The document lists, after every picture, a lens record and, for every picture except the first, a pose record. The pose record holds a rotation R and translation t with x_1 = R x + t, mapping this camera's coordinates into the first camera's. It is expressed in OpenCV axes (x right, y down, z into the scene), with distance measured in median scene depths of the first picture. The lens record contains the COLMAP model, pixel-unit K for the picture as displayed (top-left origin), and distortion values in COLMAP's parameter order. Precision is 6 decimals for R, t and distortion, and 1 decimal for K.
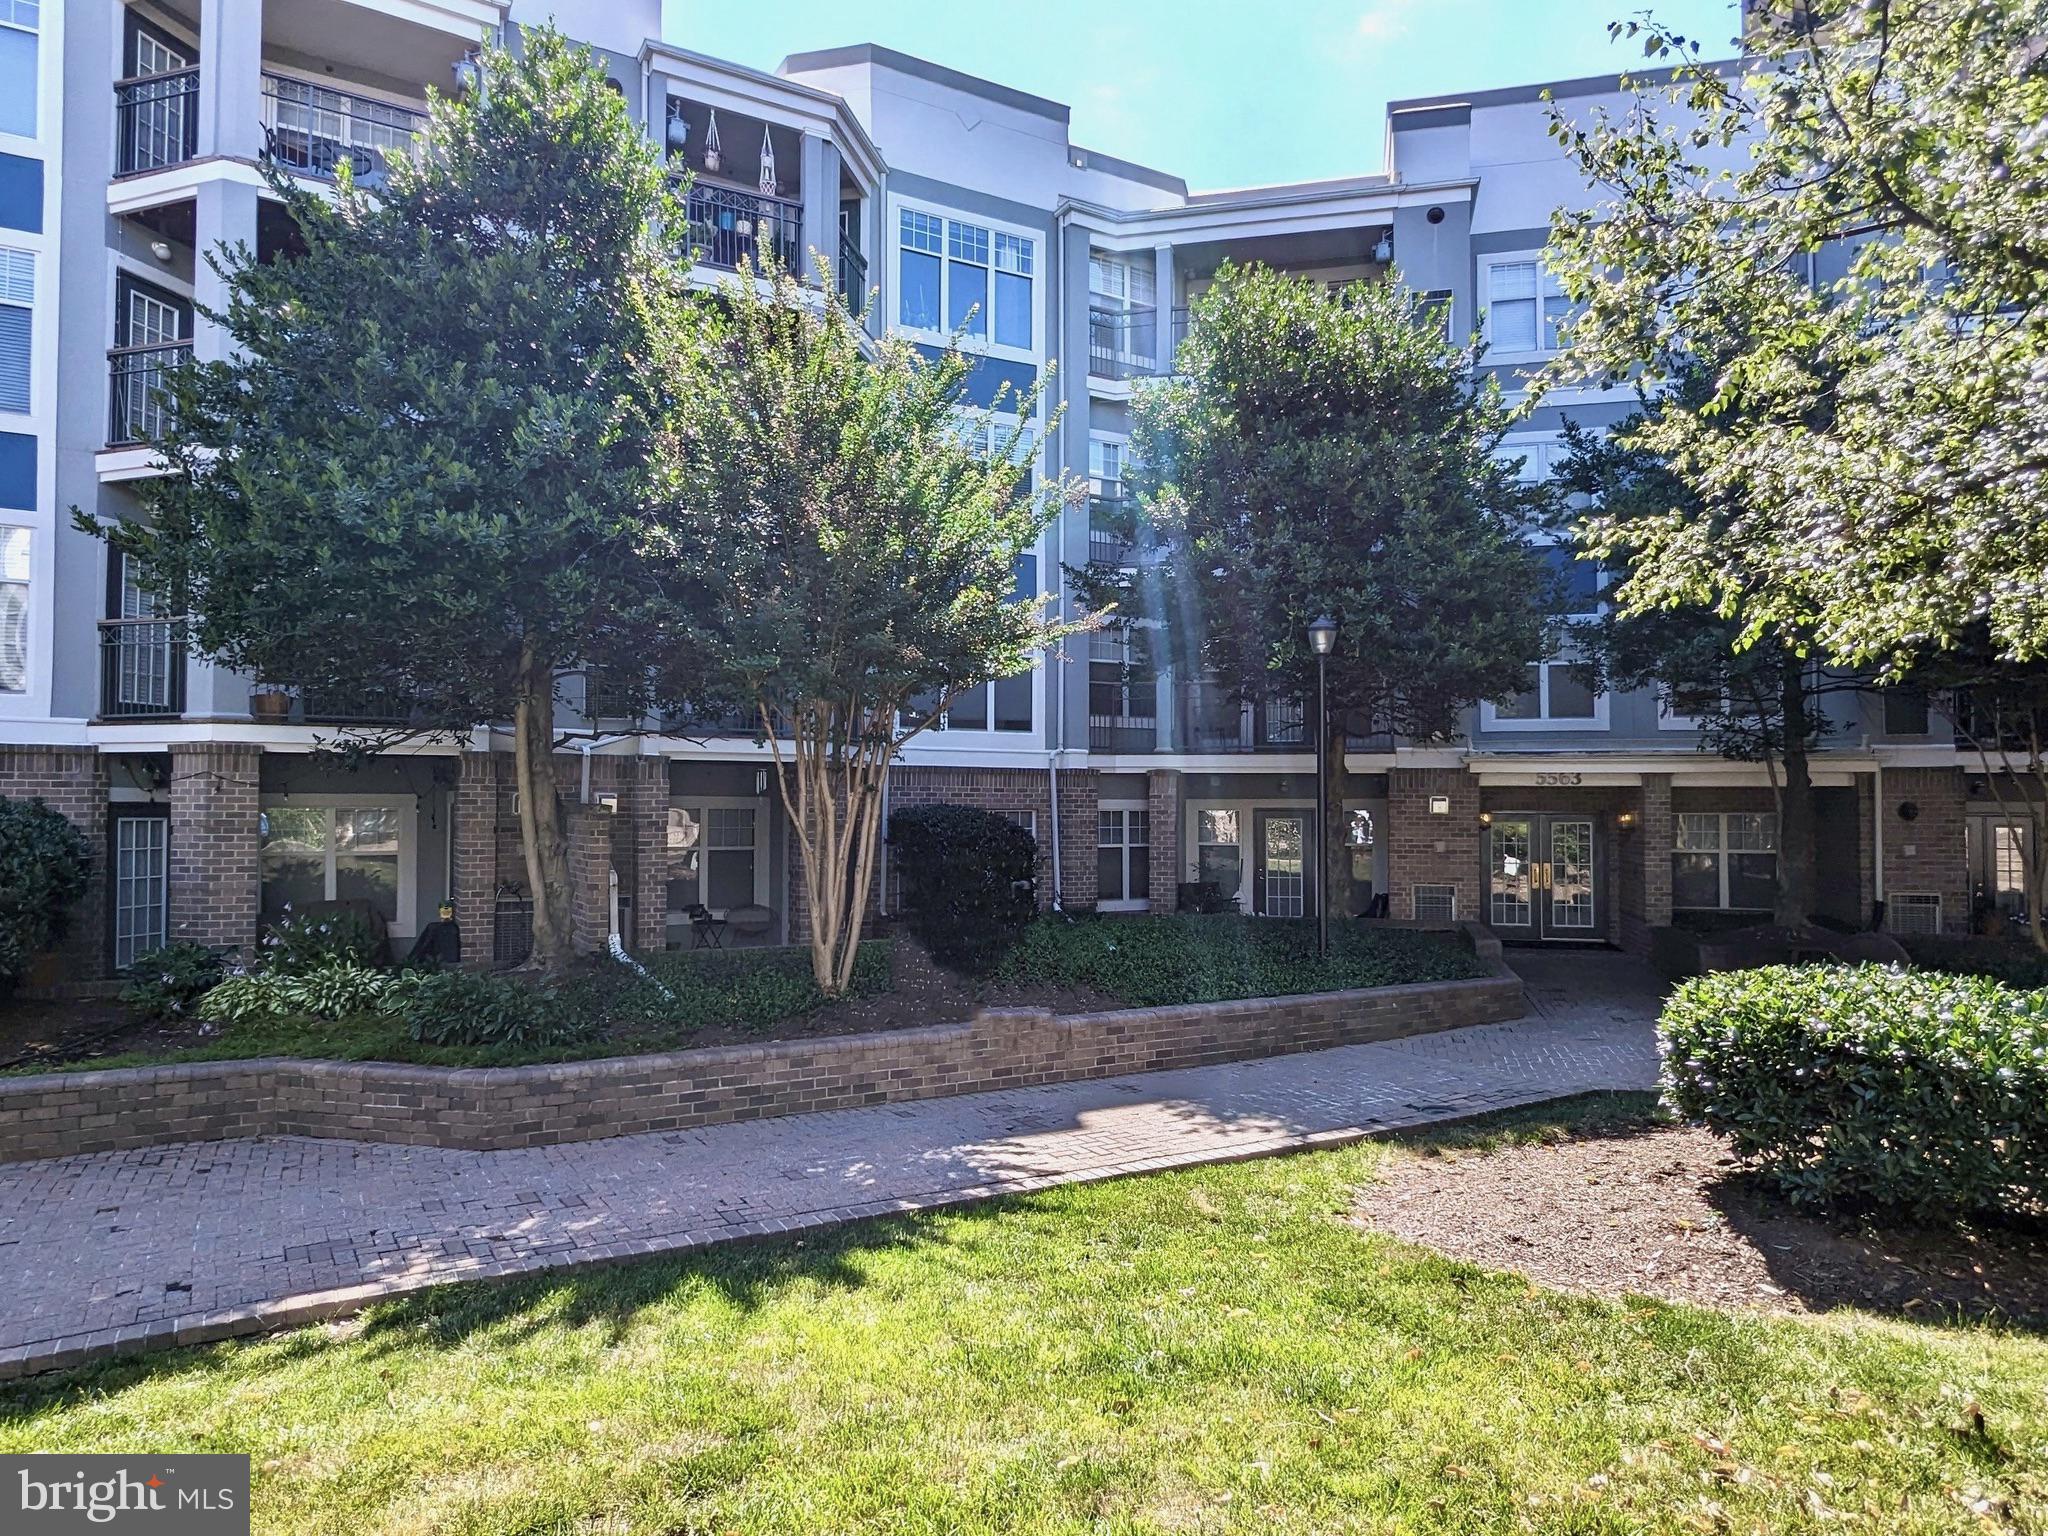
lens RADIAL K [[1280.0, 0, 1026.6], [0, 1280.0, 770.7], [0, 0, 1]] dist [-0.007299, -0.005605]
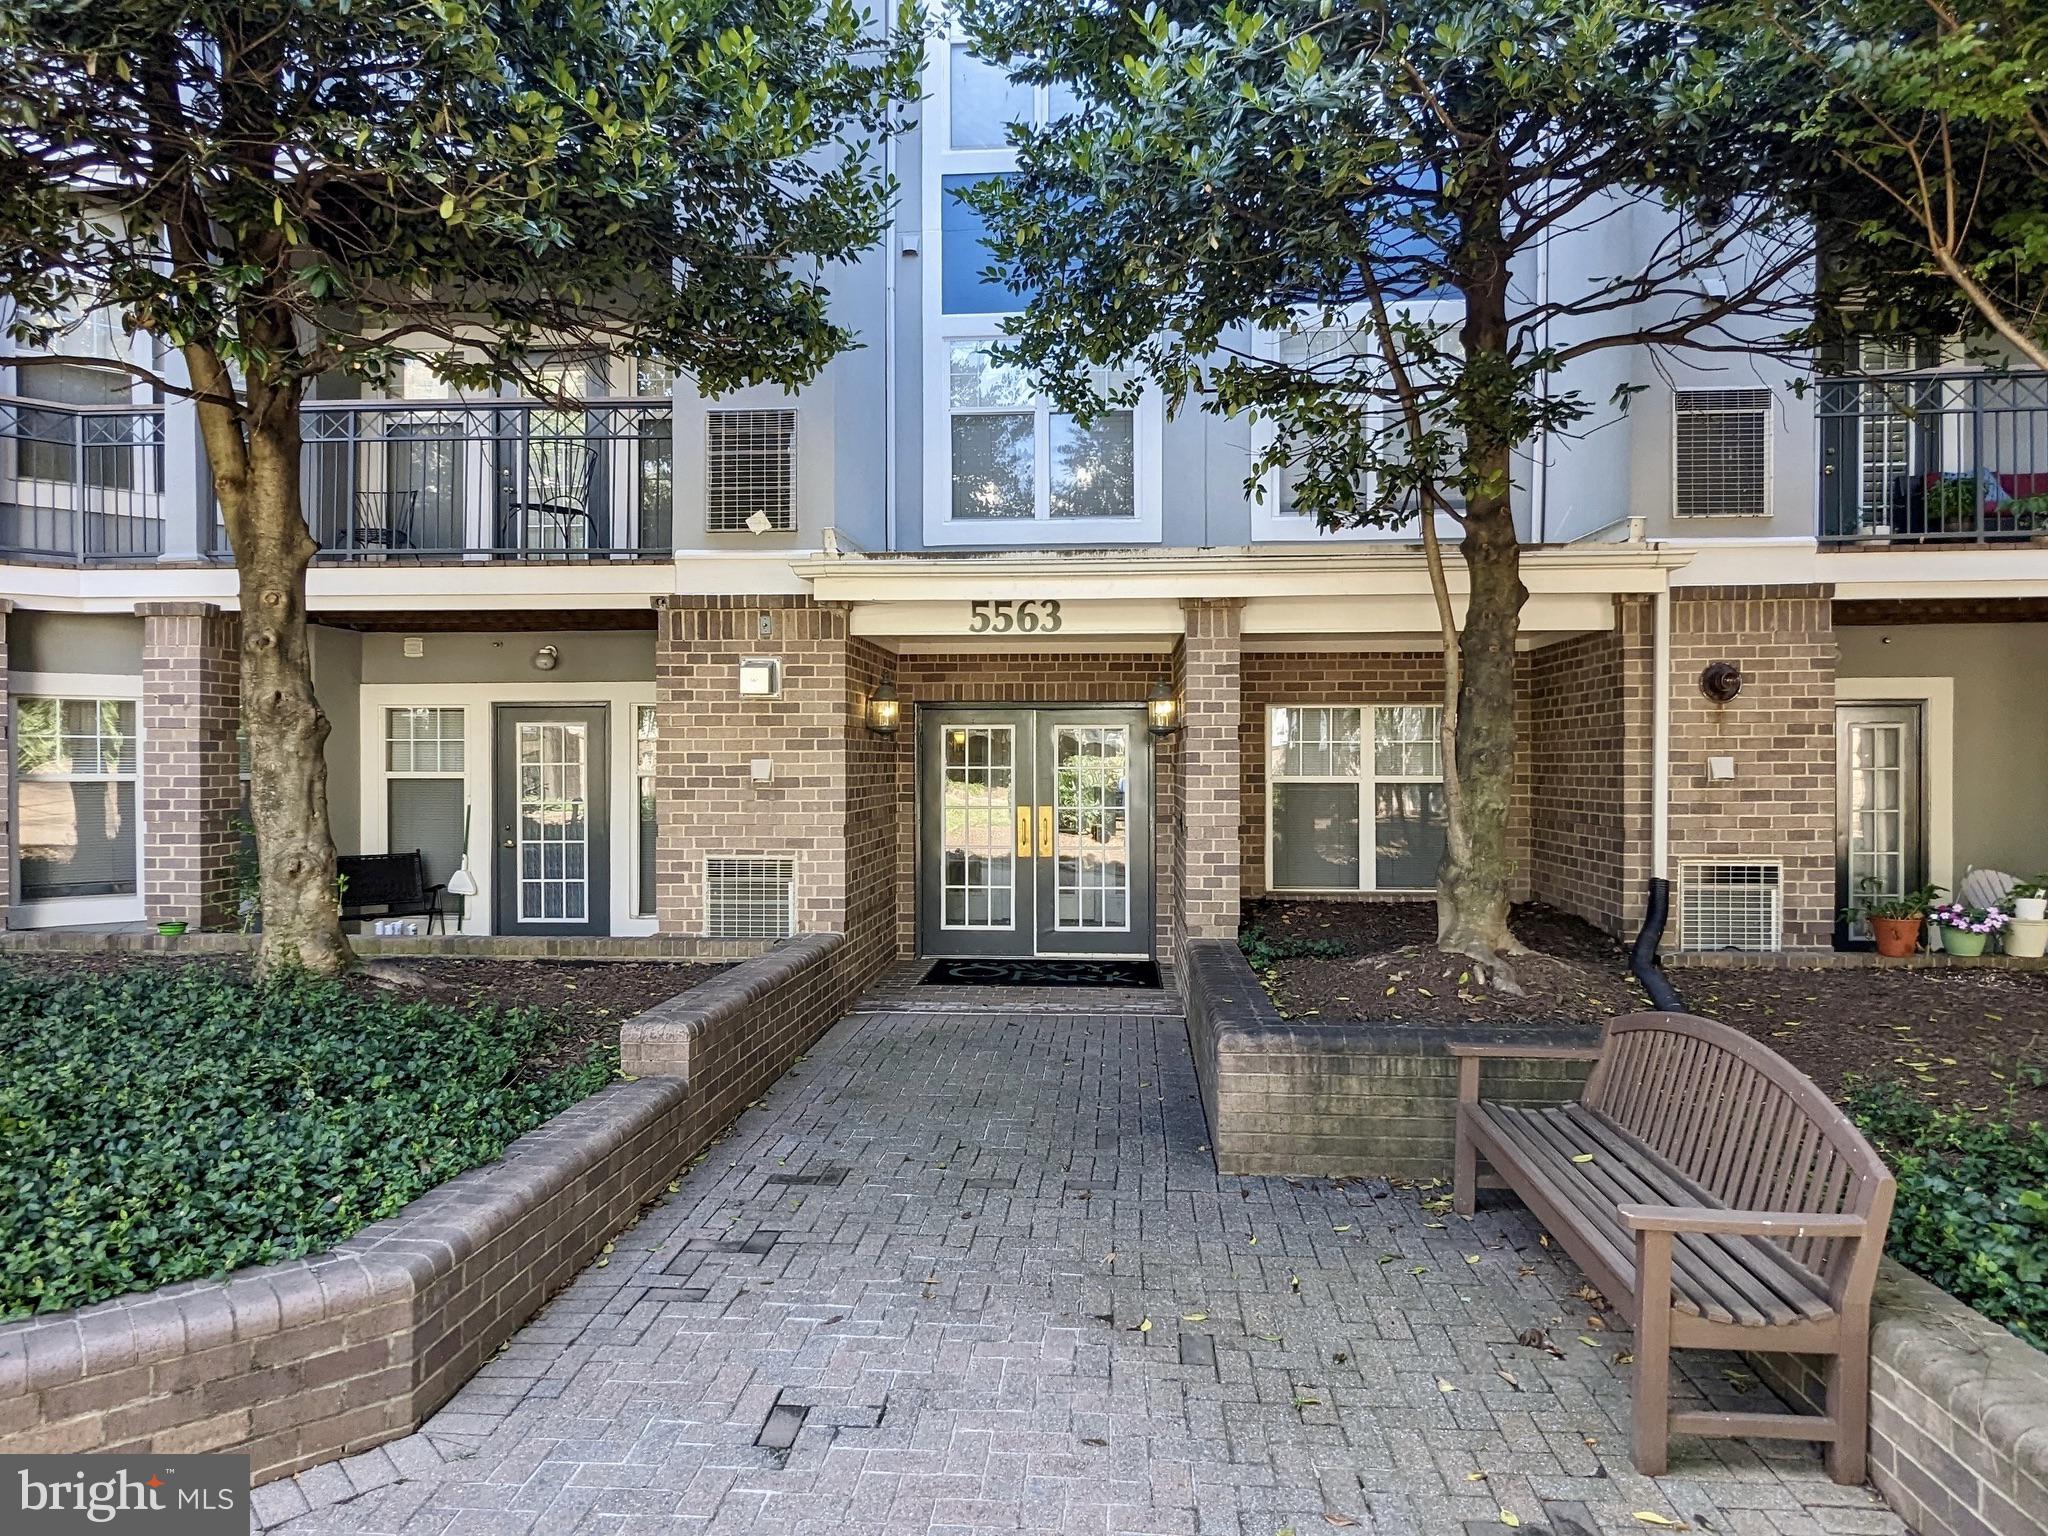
lens RADIAL K [[1280.0, 0, 1021.8], [0, 1280.0, 767.0], [0, 0, 1]] dist [-0.007299, -0.005605]
pose [[0.986266, -0.004178, 0.165113, 0.365535], [-0.000988, 0.999513, 0.031195, 0.047539], [-0.165163, -0.030929, 0.985781, 0.583592]]
